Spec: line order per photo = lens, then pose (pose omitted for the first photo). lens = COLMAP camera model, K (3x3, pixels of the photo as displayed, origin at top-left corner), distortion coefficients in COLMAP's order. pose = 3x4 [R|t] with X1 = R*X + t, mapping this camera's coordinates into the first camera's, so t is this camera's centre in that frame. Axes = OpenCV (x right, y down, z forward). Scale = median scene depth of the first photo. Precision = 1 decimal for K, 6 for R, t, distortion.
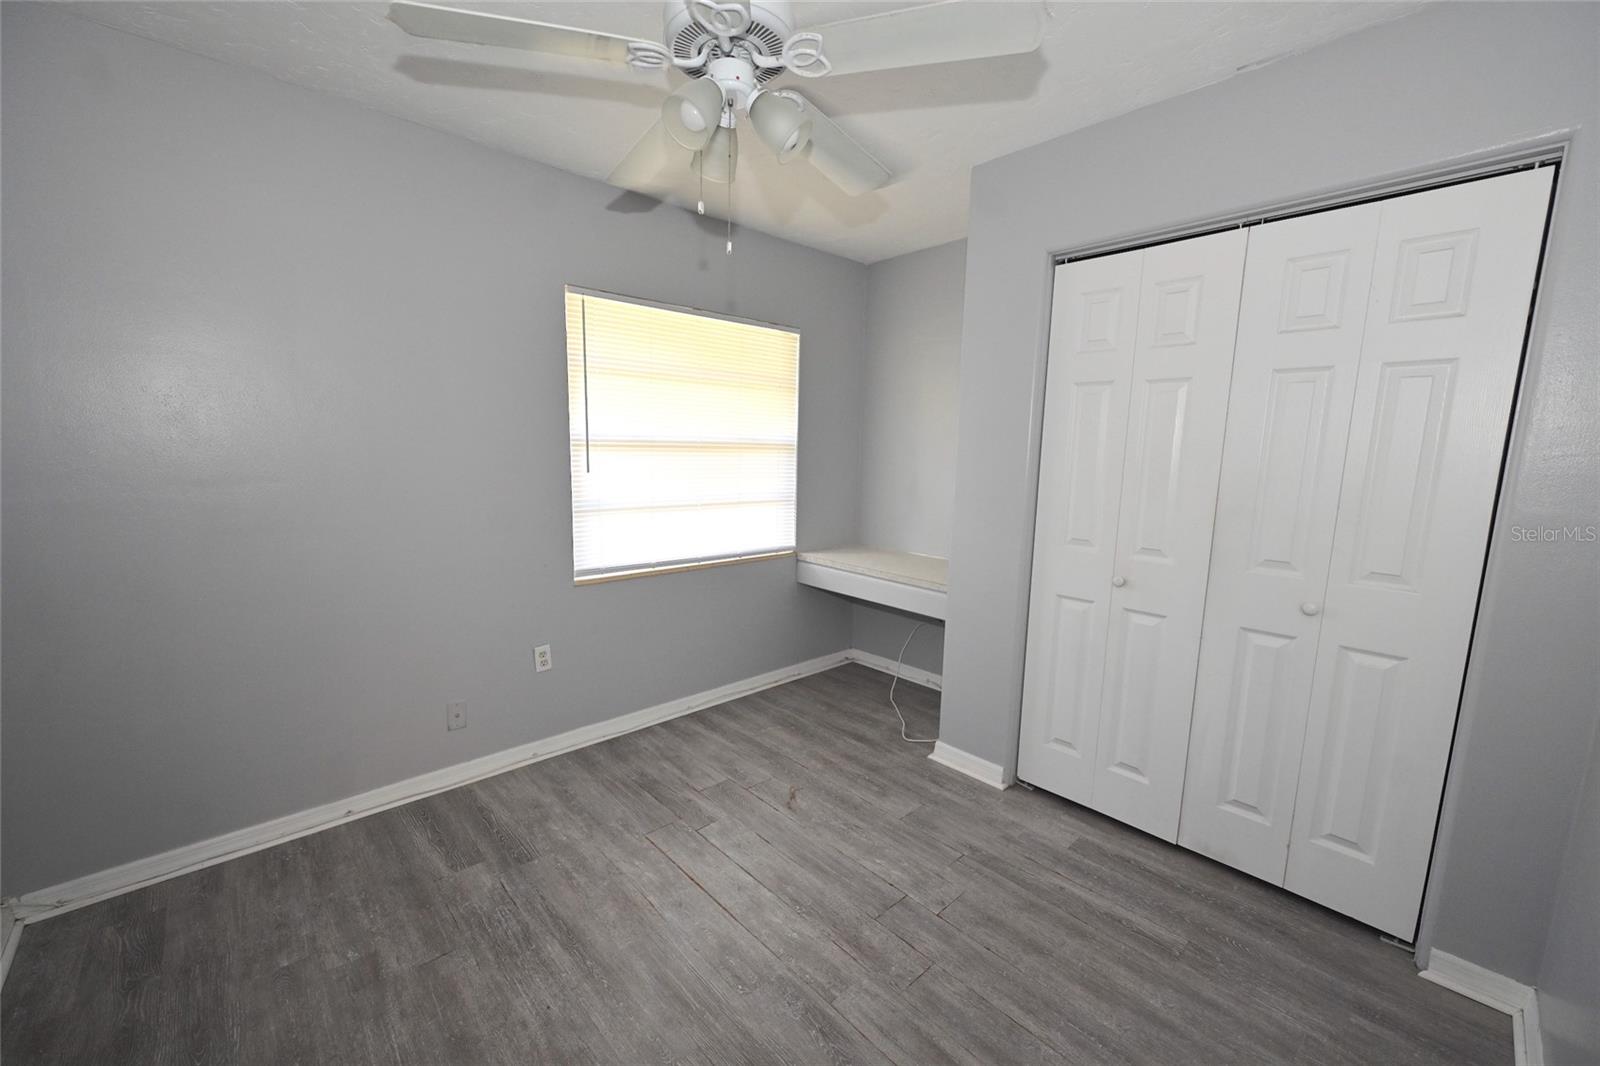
lens RADIAL K [[633.6, 0, 798.4], [0, 633.6, 534.7], [0, 0, 1]] dist [0.001037, 0.000082]
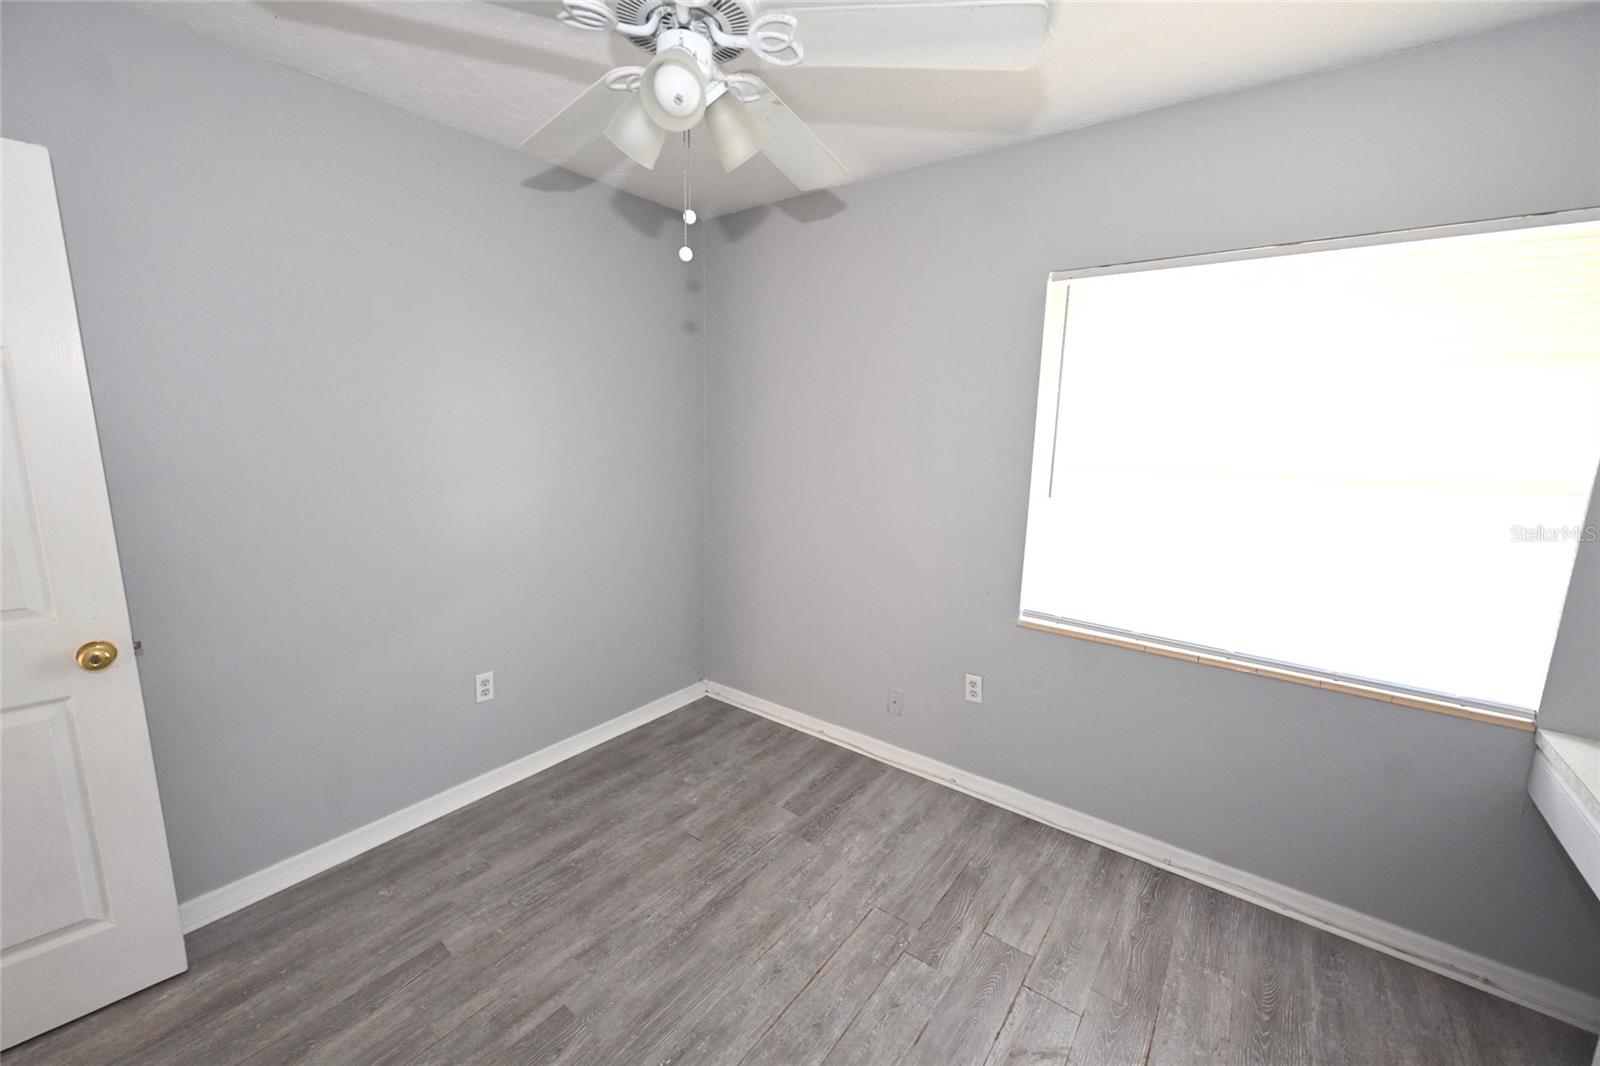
lens RADIAL K [[642.5, 0, 799.2], [0, 642.5, 527.8], [0, 0, 1]] dist [0.000314, -0.000036]
pose [[0.175655, 0.154776, -0.972209, 0.499836], [-0.150519, 0.980174, 0.128849, -0.137680], [0.972877, 0.123703, 0.195470, 0.614768]]
